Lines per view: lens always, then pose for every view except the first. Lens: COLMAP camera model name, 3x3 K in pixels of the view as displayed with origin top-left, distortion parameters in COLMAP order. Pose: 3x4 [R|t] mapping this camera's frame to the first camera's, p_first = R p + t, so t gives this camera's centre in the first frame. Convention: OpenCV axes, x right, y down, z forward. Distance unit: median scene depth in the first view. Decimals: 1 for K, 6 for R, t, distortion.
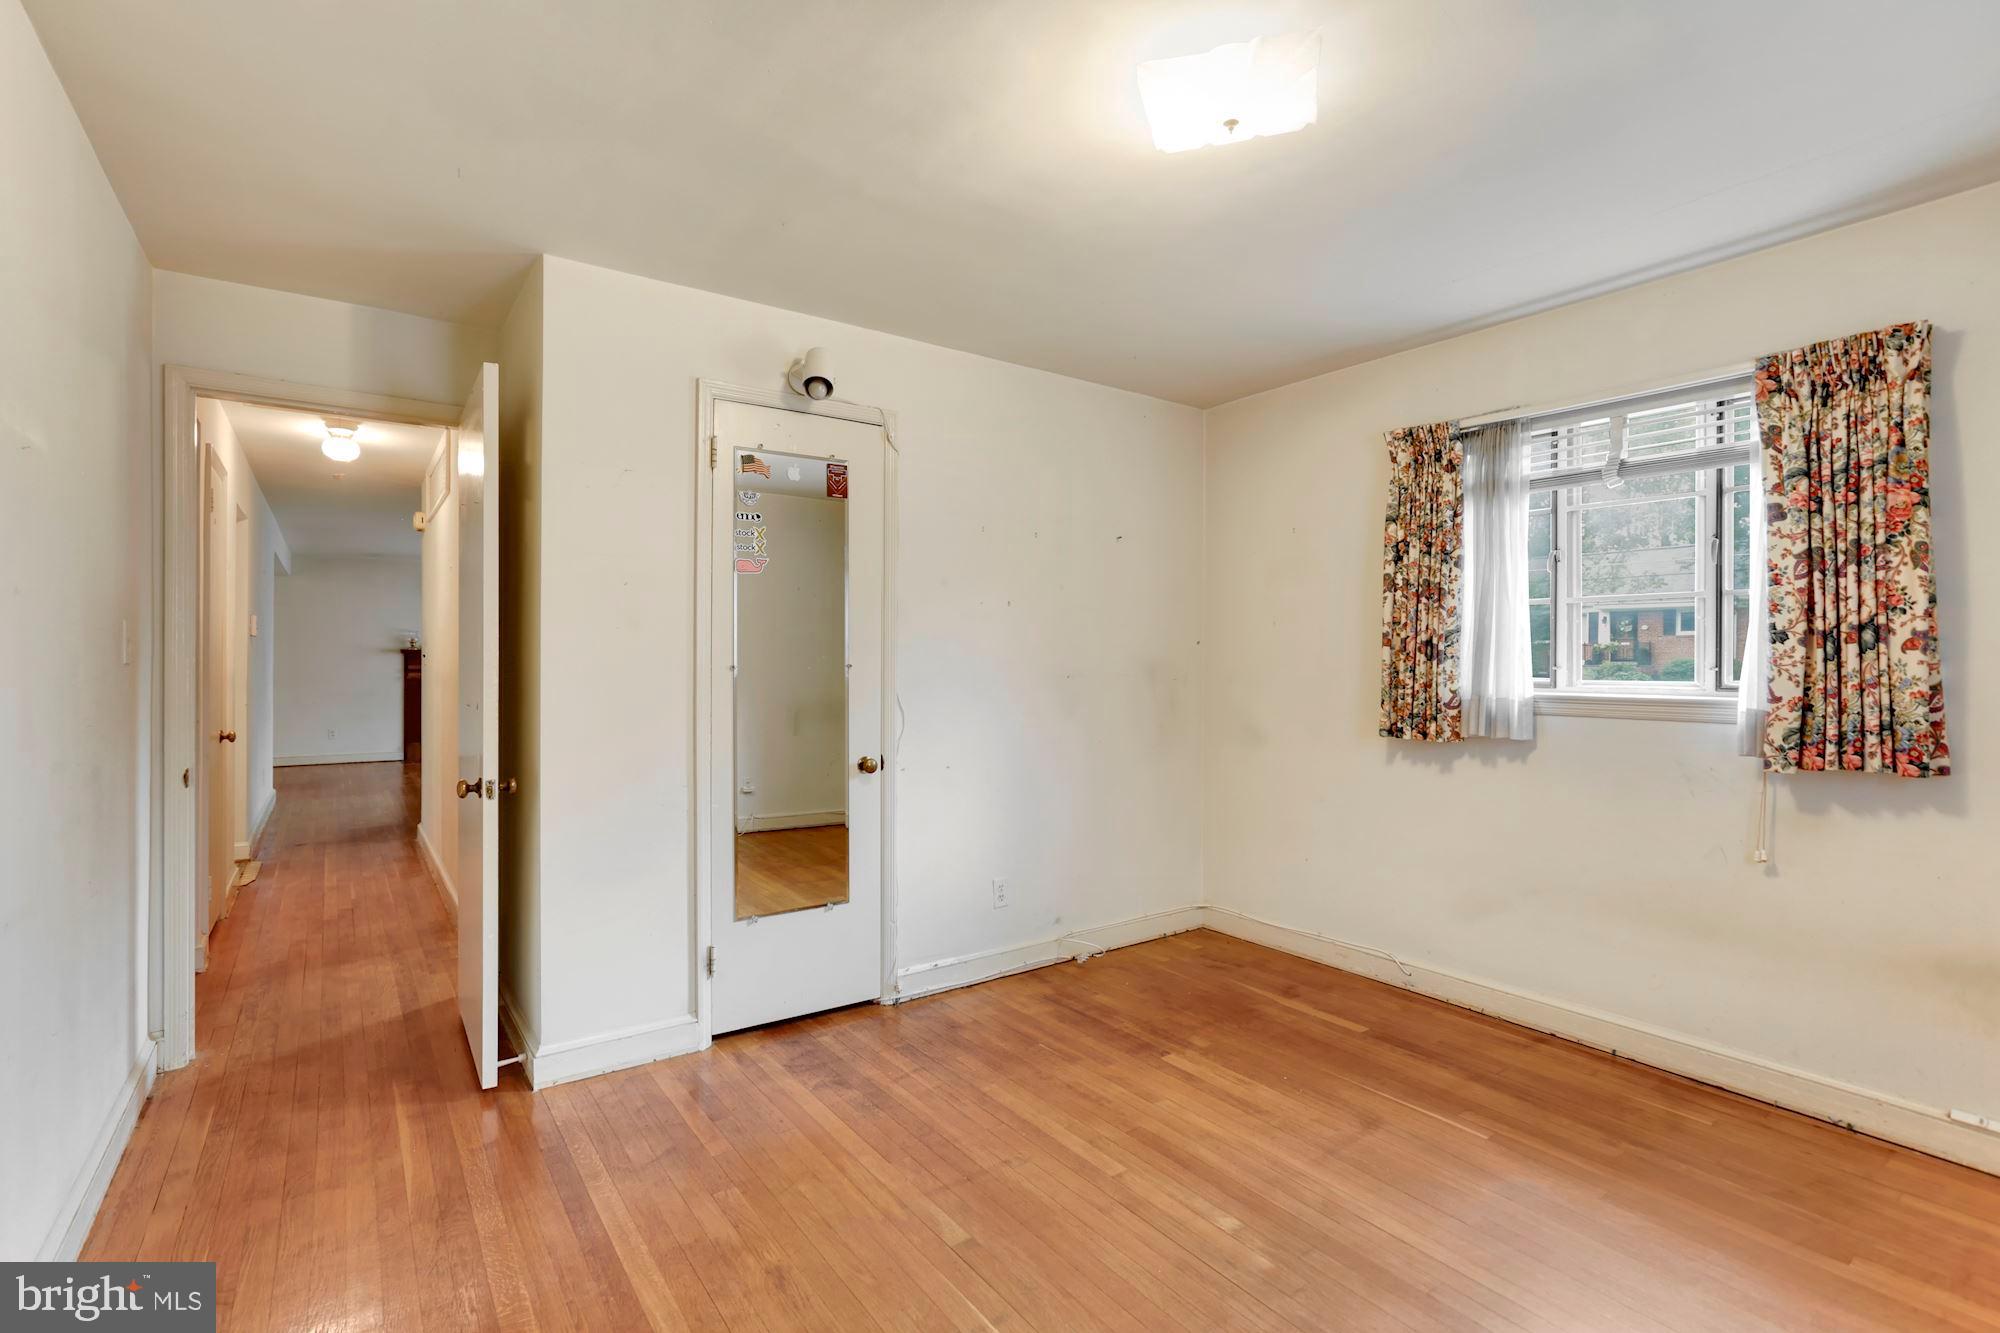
lens RADIAL K [[932.1, 0, 992.4], [0, 932.1, 659.4], [0, 0, 1]] dist [0.007446, 0.000588]
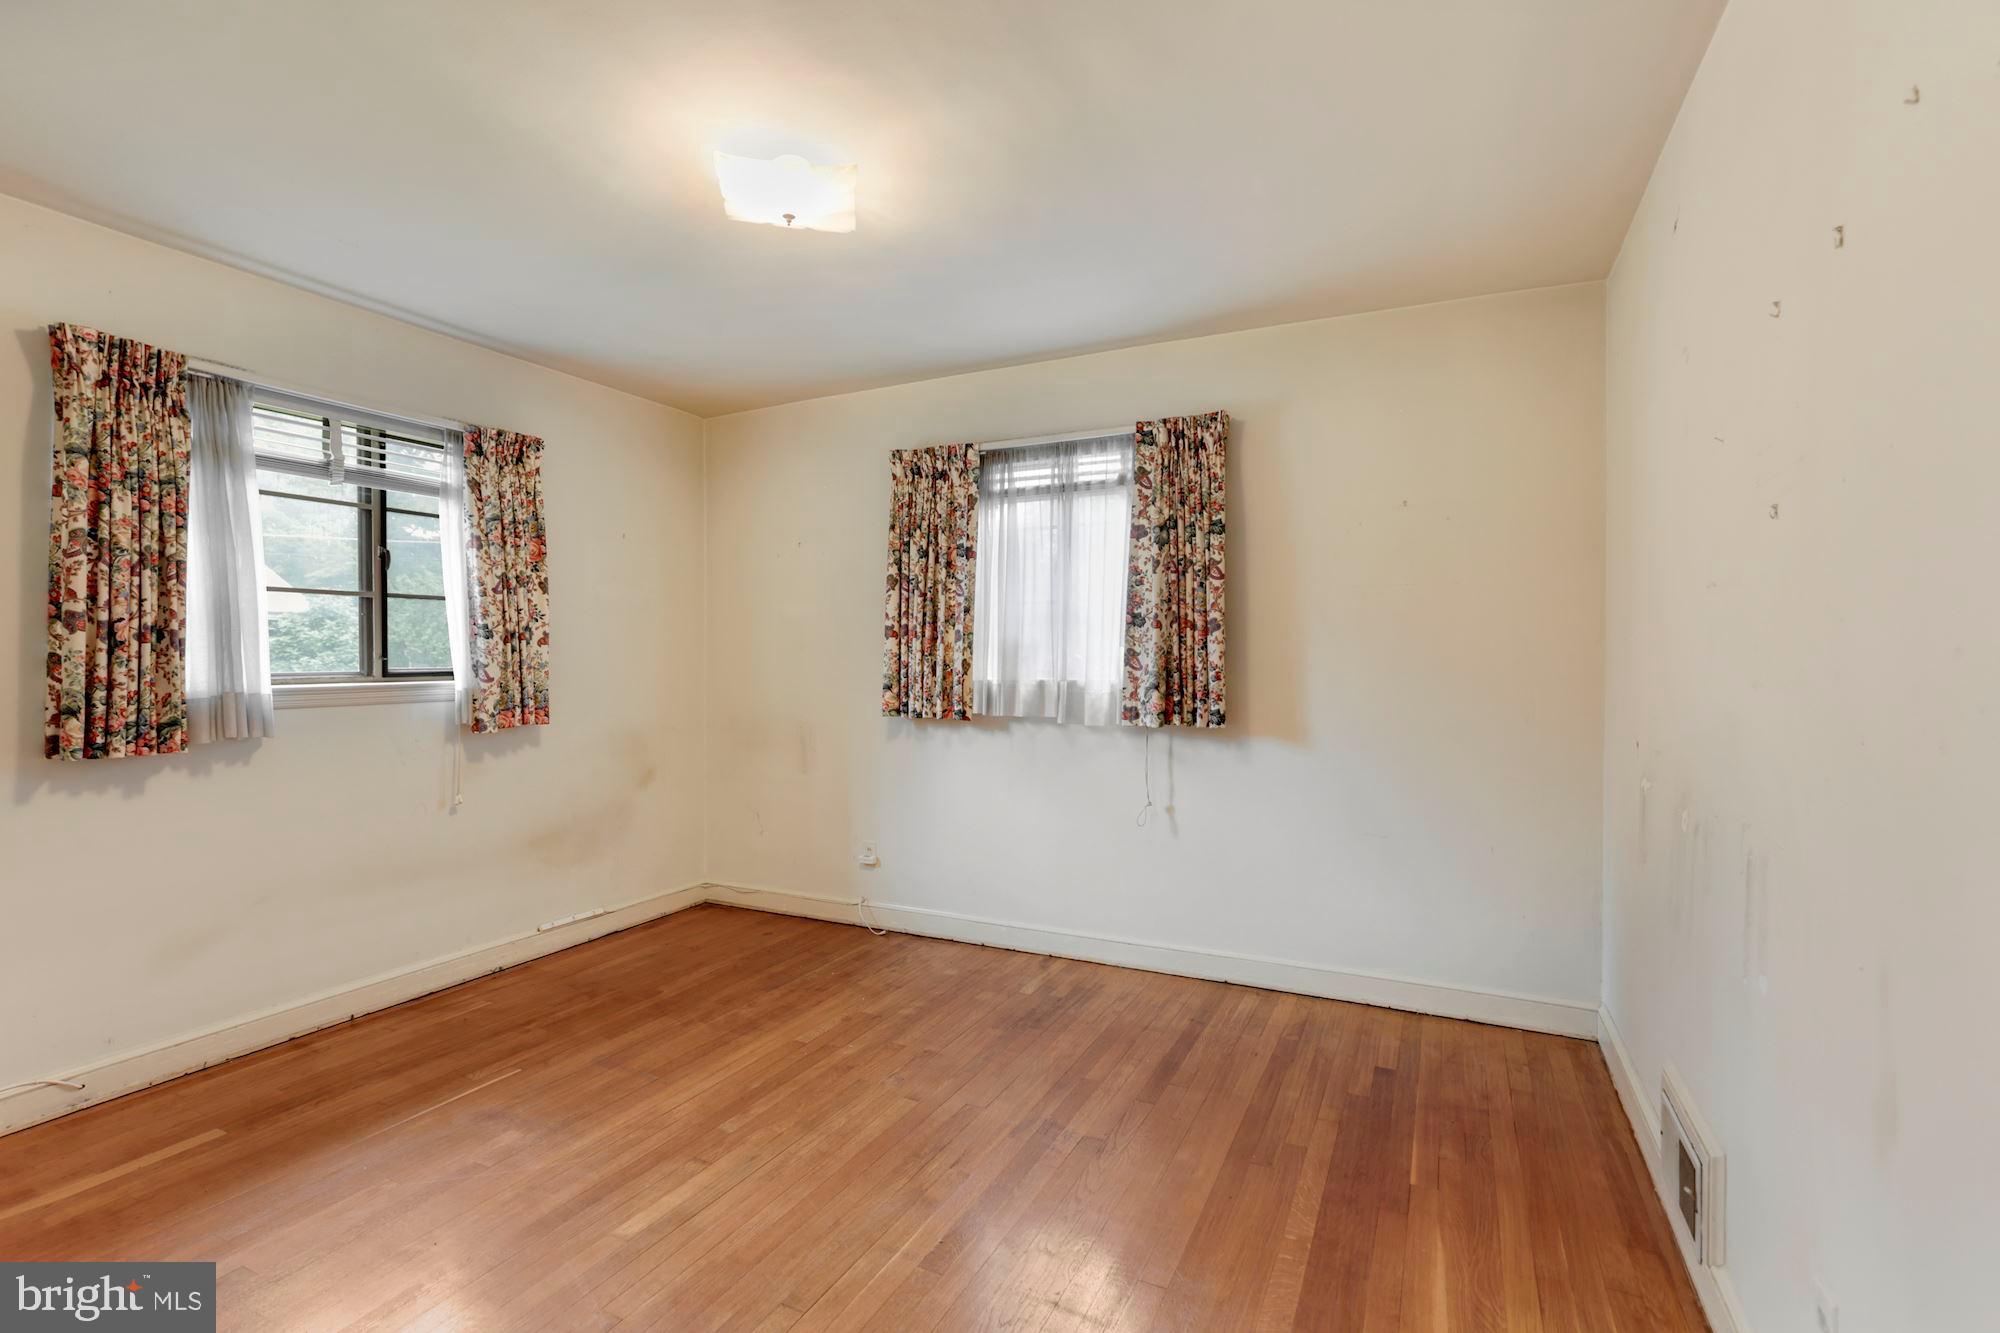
lens RADIAL K [[932.1, 0, 993.9], [0, 932.1, 661.4], [0, 0, 1]] dist [0.007446, 0.000588]
pose [[-0.476291, -0.008765, 0.879244, -0.630867], [-0.001059, 0.999955, 0.009395, 0.001584], [-0.879287, 0.003543, -0.476279, 0.872880]]
